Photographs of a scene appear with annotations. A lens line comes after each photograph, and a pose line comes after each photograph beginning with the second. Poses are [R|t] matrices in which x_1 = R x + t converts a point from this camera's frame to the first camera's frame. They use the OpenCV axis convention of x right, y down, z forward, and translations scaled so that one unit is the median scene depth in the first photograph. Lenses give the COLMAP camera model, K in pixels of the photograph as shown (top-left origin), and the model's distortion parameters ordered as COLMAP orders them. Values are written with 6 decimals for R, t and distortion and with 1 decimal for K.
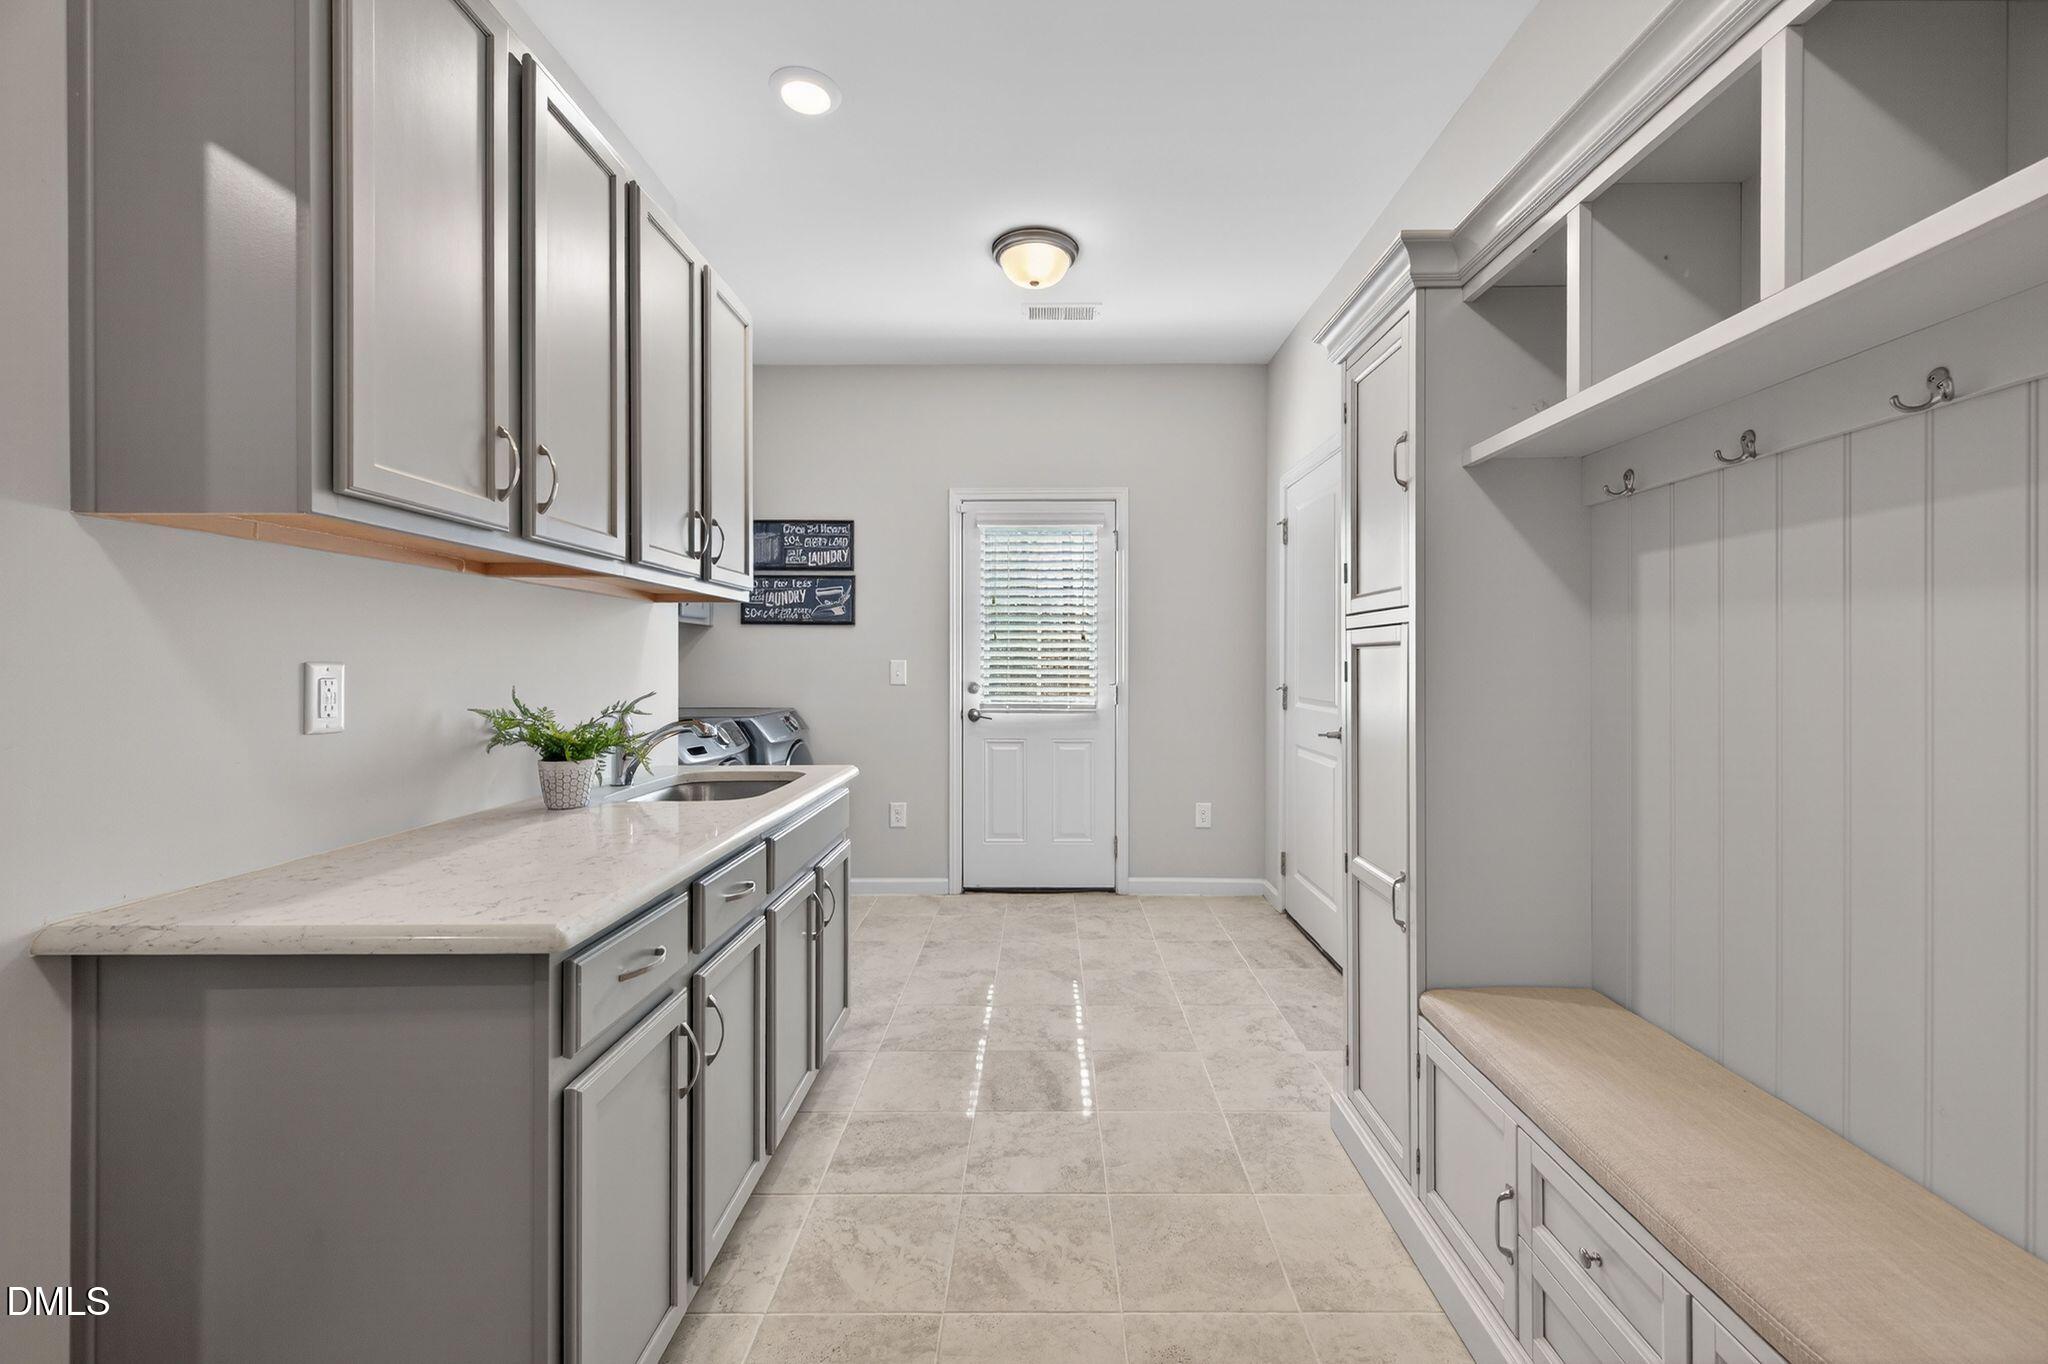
lens RADIAL K [[826.2, 0, 1024.1], [0, 826.2, 655.5], [0, 0, 1]] dist [-0.000862, -0.000180]
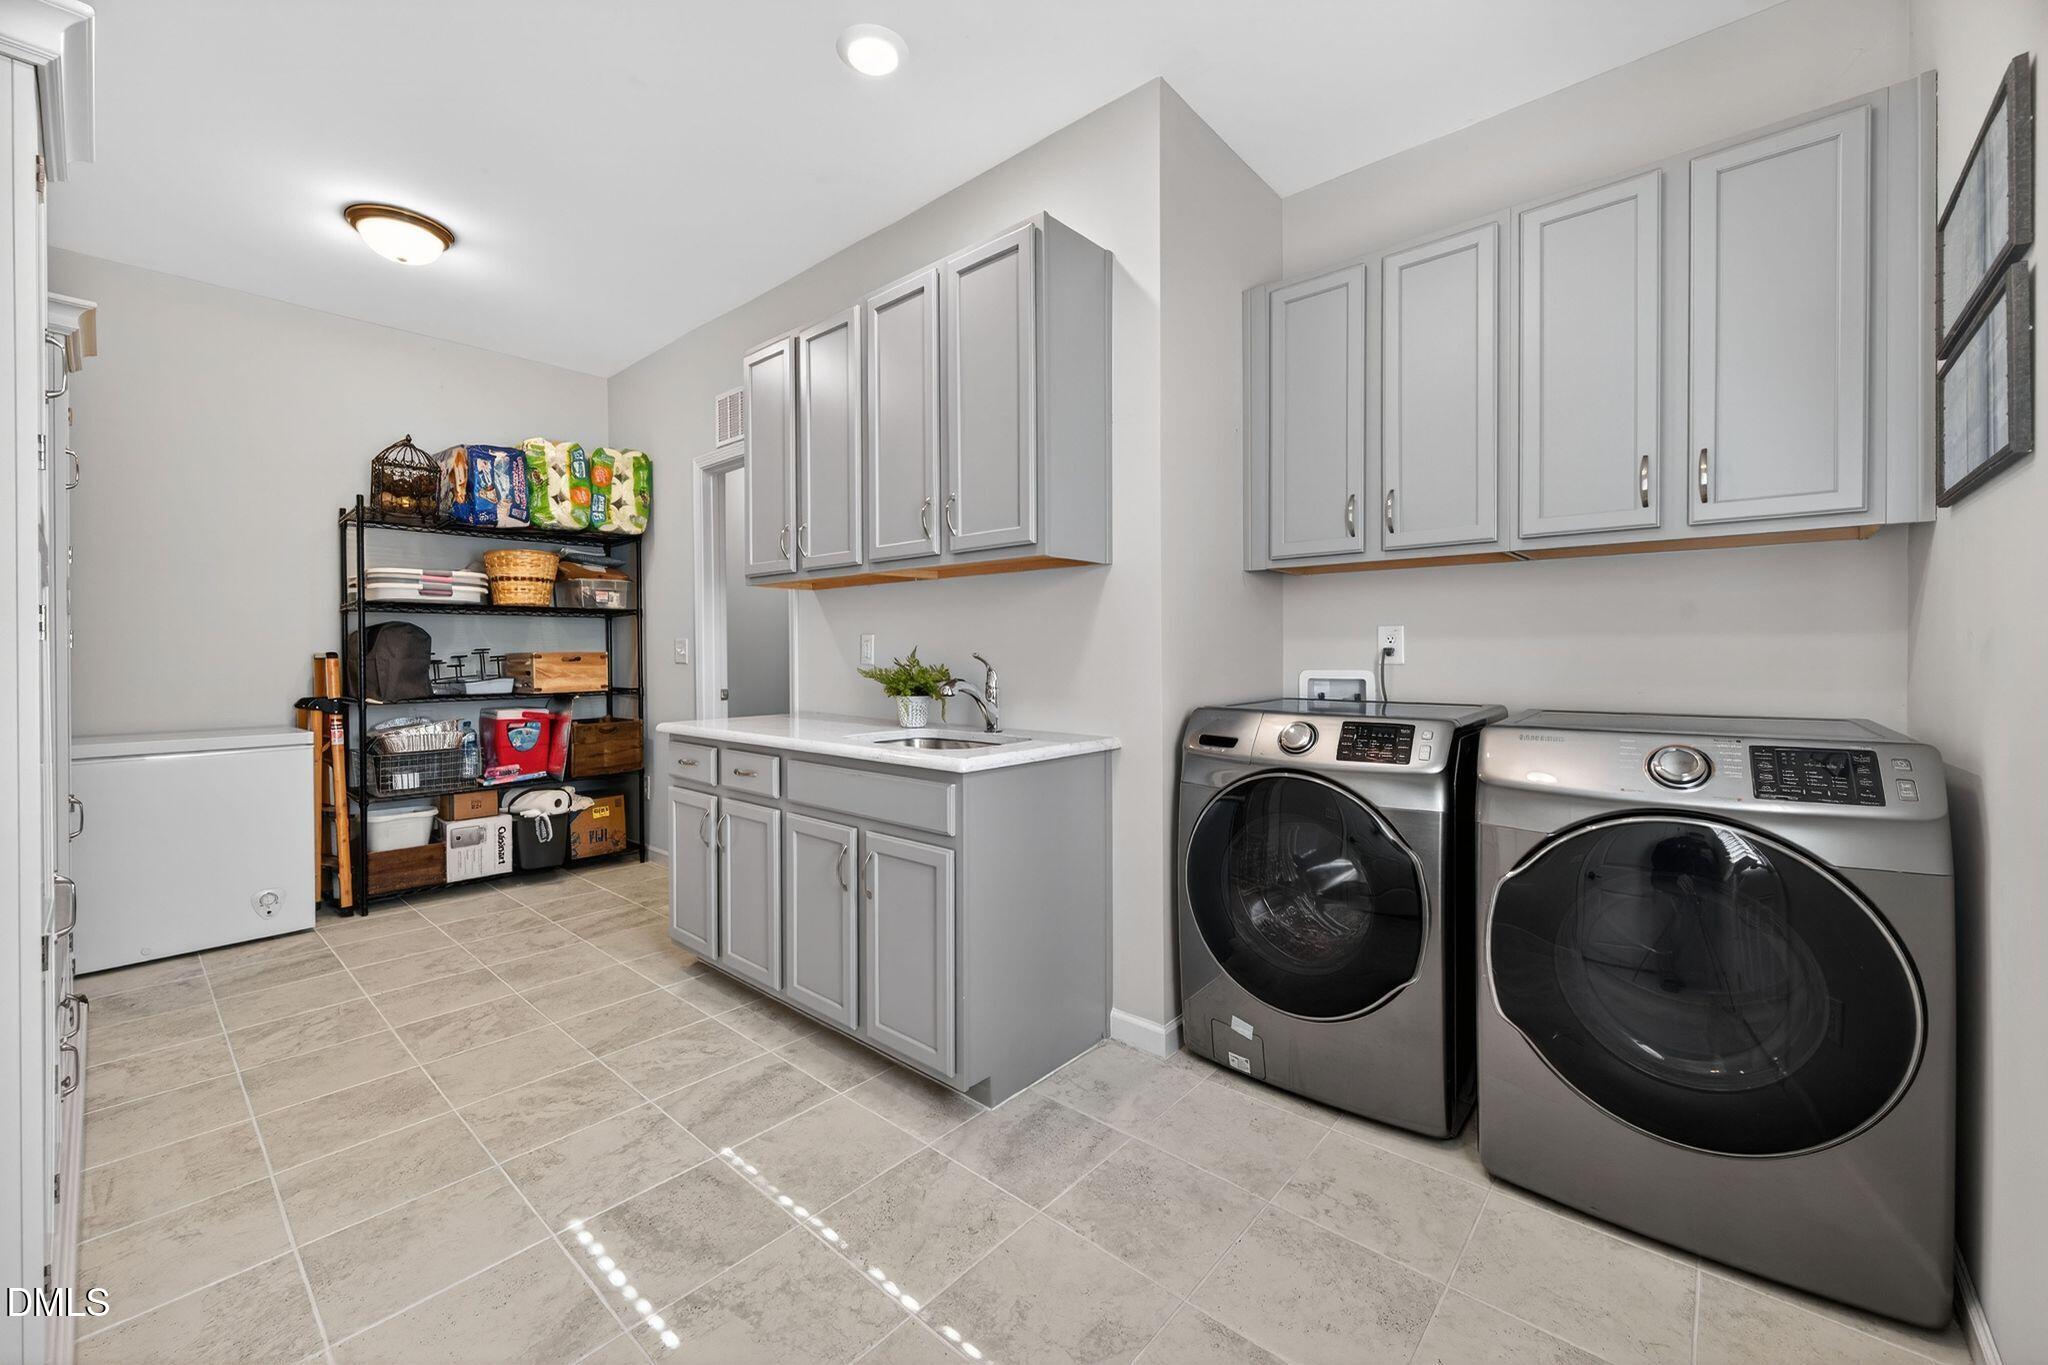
lens RADIAL K [[826.2, 0, 1024.1], [0, 826.2, 656.0], [0, 0, 1]] dist [-0.000862, -0.000180]
pose [[-0.652044, 0.011509, -0.758094, 0.384484], [0.008725, 0.999932, 0.007676, 0.059202], [0.758131, -0.001609, -0.652101, 1.904789]]
